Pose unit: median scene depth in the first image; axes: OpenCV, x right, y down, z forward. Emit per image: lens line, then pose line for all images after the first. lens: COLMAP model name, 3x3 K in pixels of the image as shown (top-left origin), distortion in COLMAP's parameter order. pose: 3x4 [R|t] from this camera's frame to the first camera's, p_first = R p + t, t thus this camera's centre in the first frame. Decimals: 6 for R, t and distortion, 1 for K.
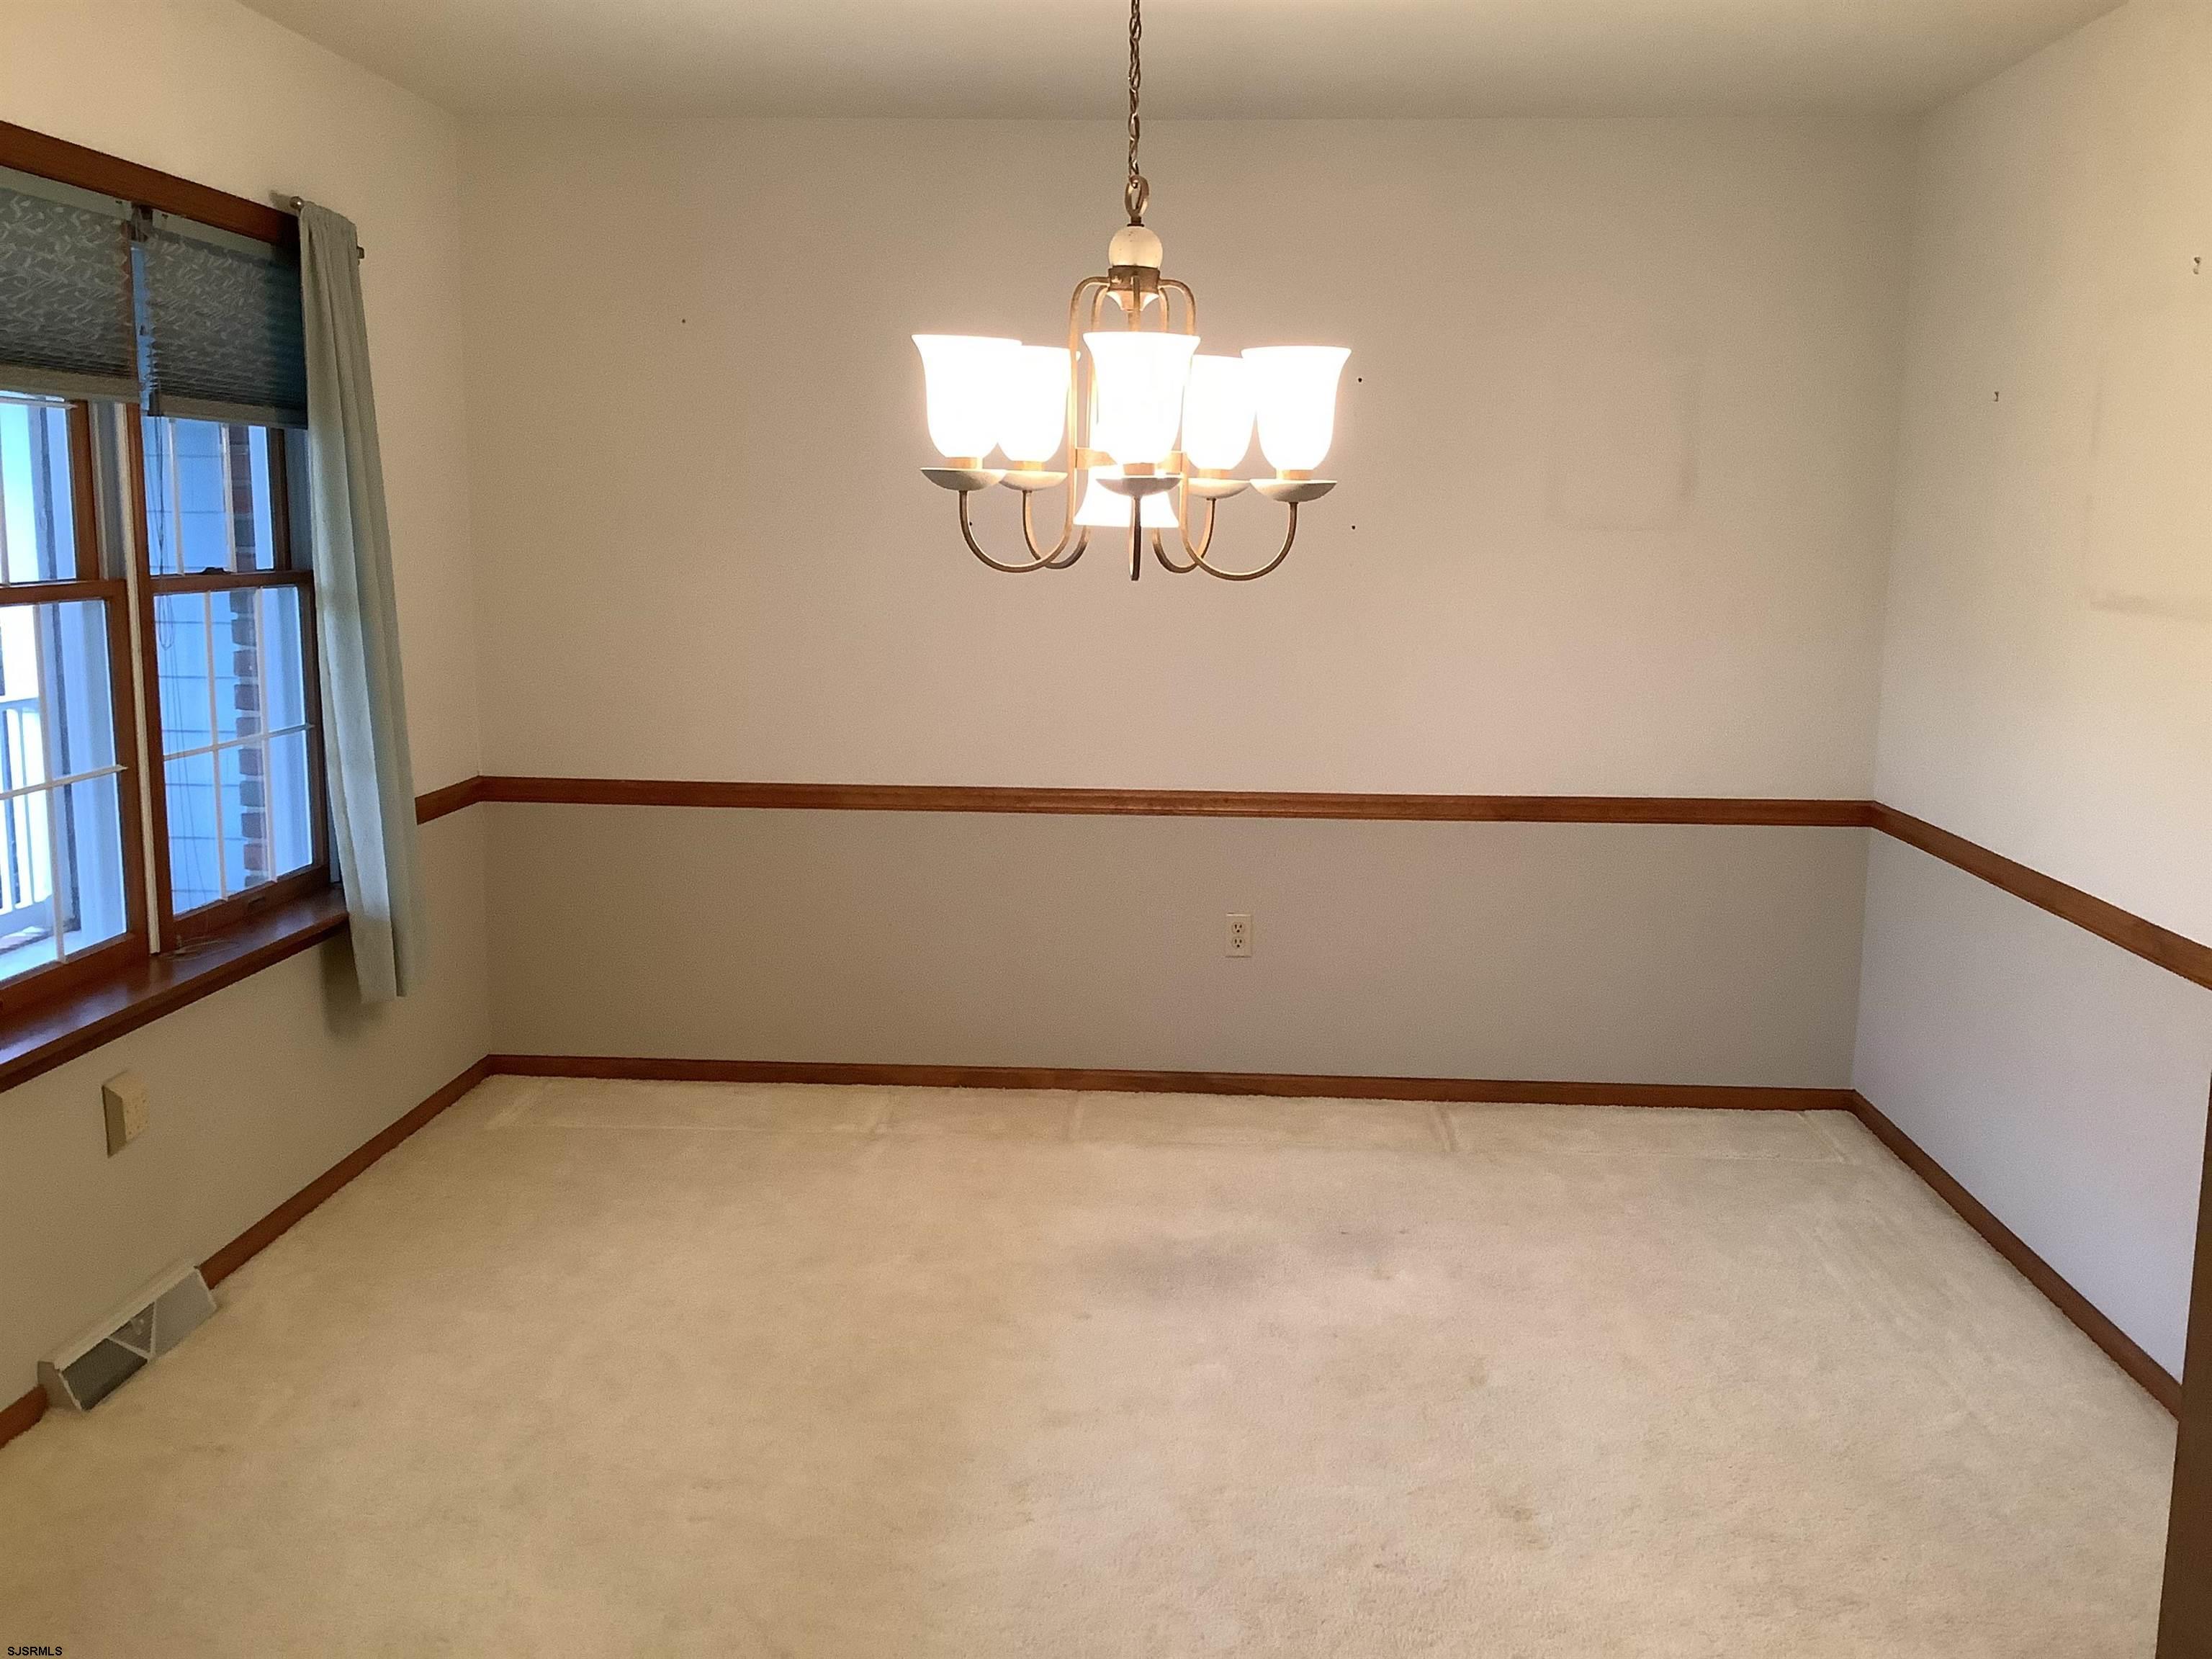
lens RADIAL K [[1983.7, 0, 1106.0], [0, 1983.7, 829.5], [0, 0, 1]] dist [0.124277, -0.222804]
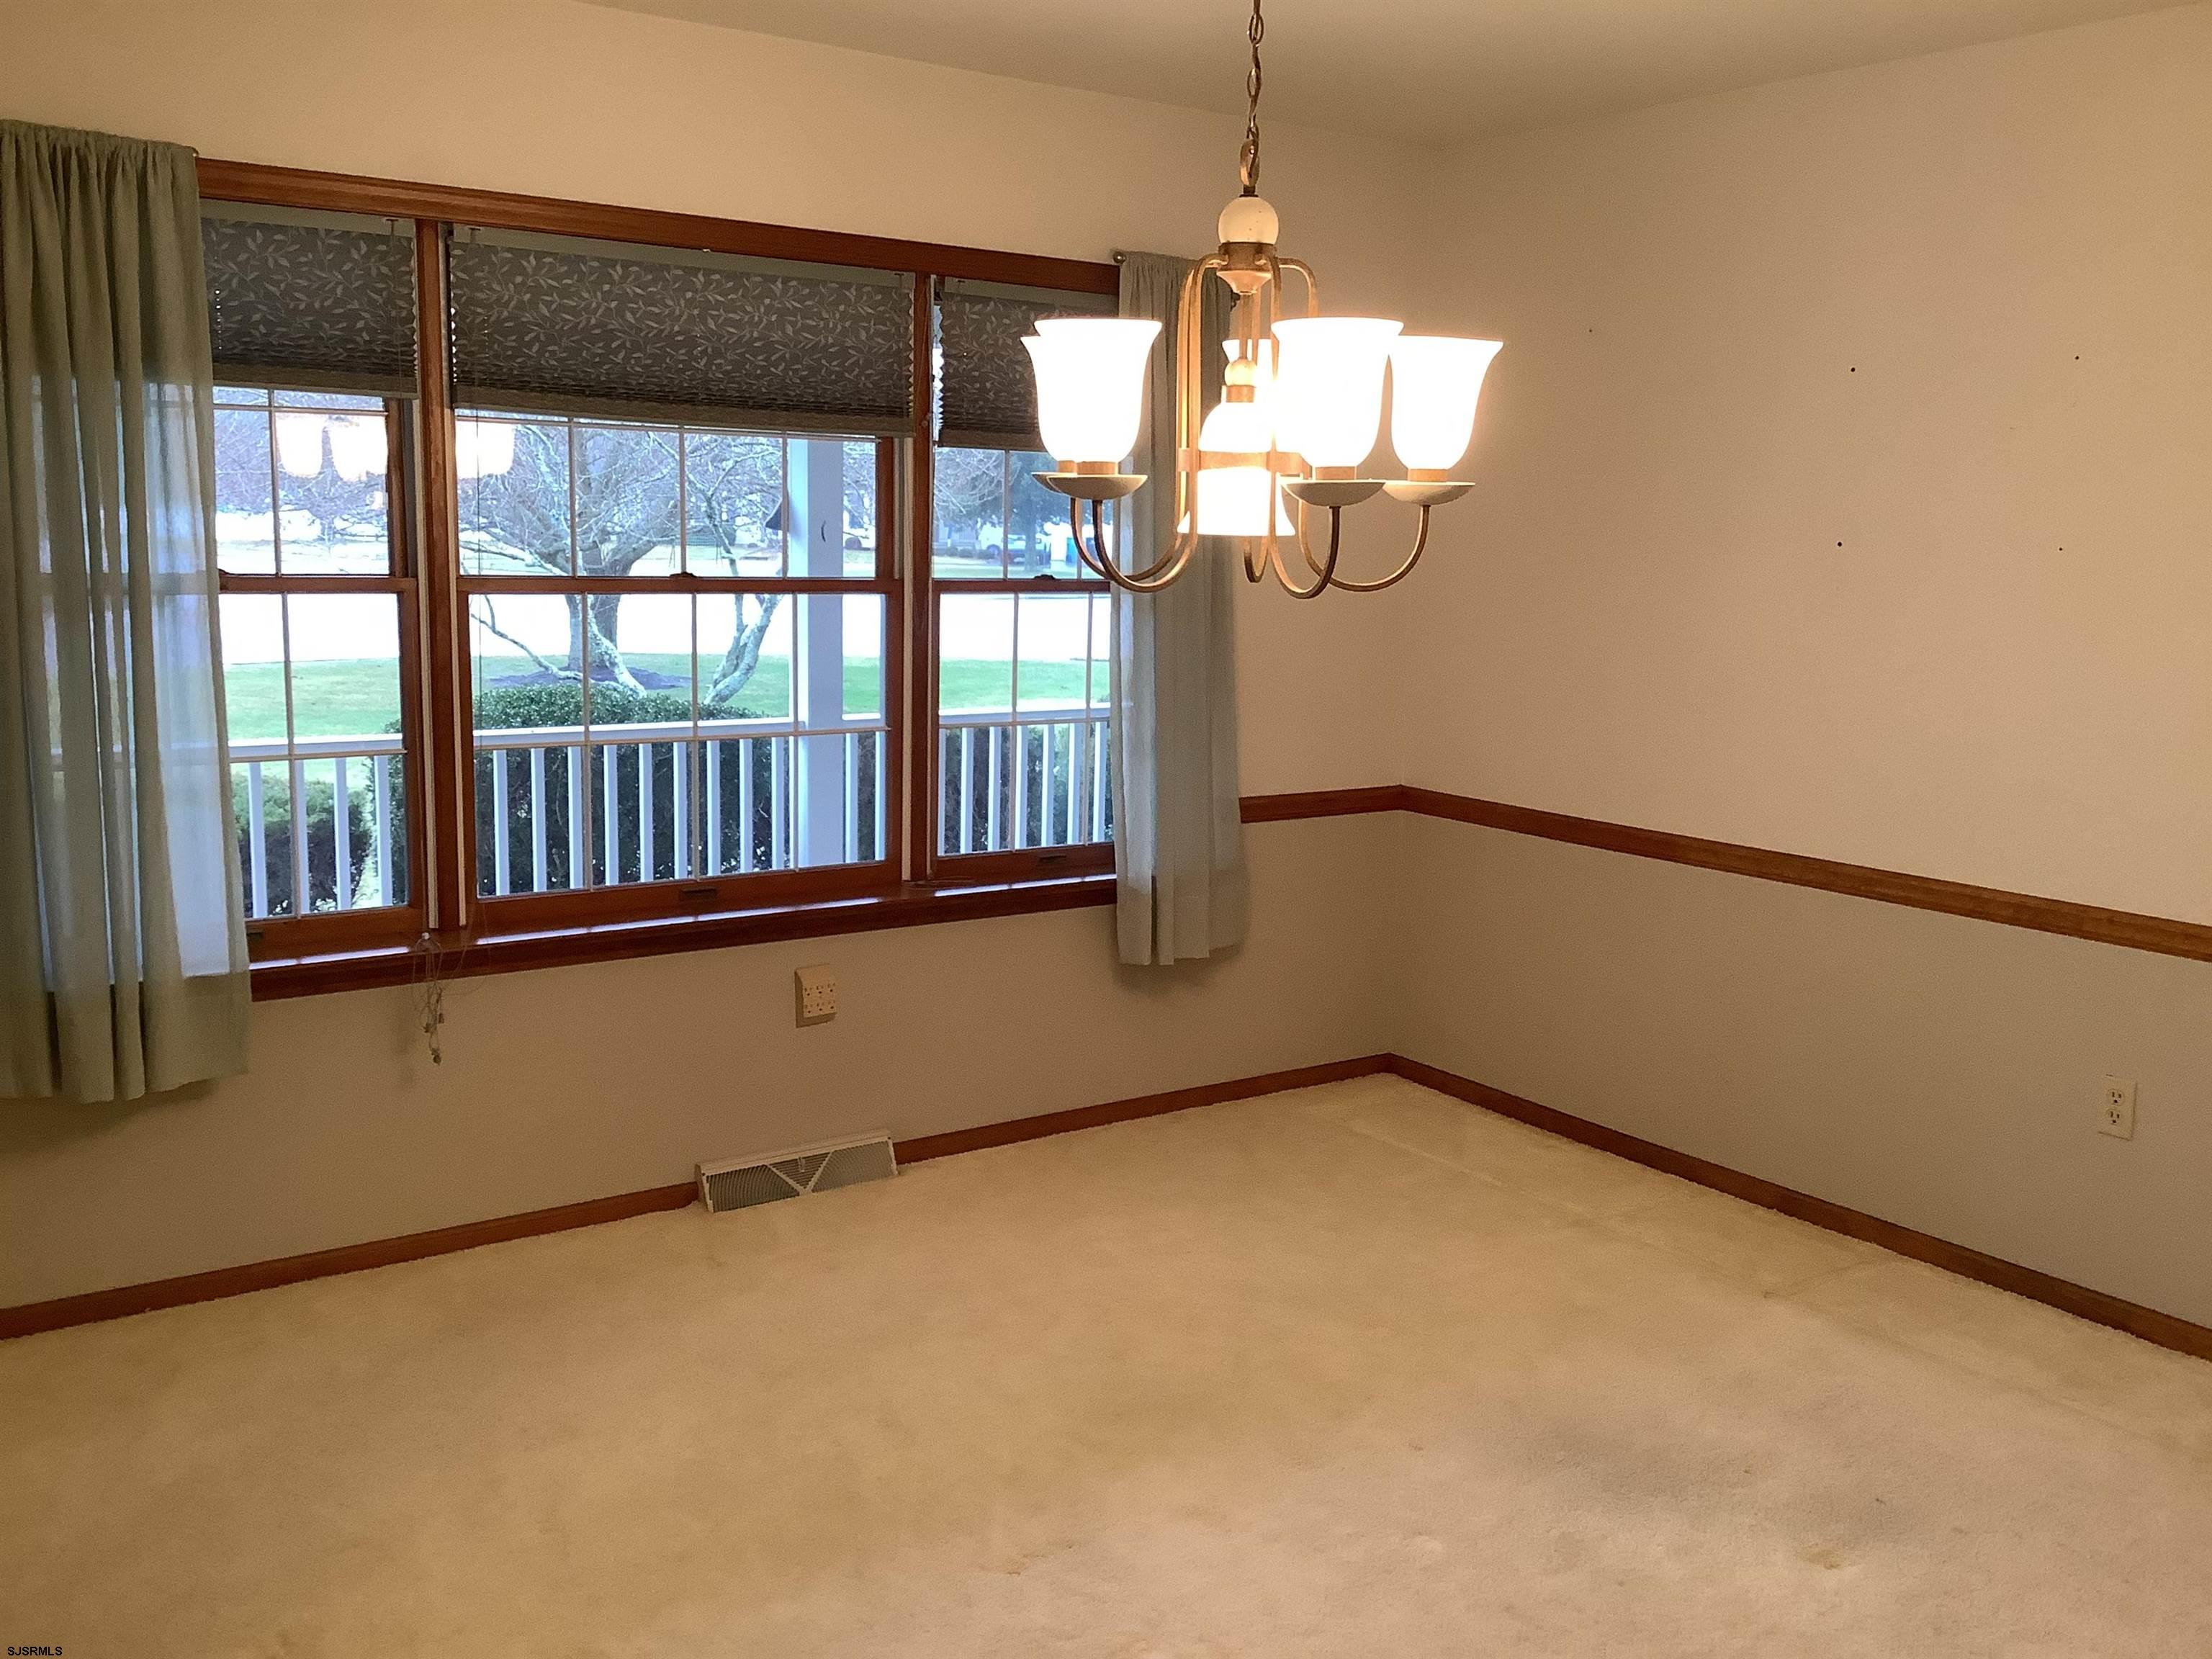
lens RADIAL K [[1983.7, 0, 1106.0], [0, 1983.7, 829.5], [0, 0, 1]] dist [0.124277, -0.222804]
pose [[0.615125, 0.122100, -0.778918, 0.550125], [-0.134783, 0.989678, 0.048697, -0.046051], [0.776823, 0.075030, 0.625233, 0.326511]]
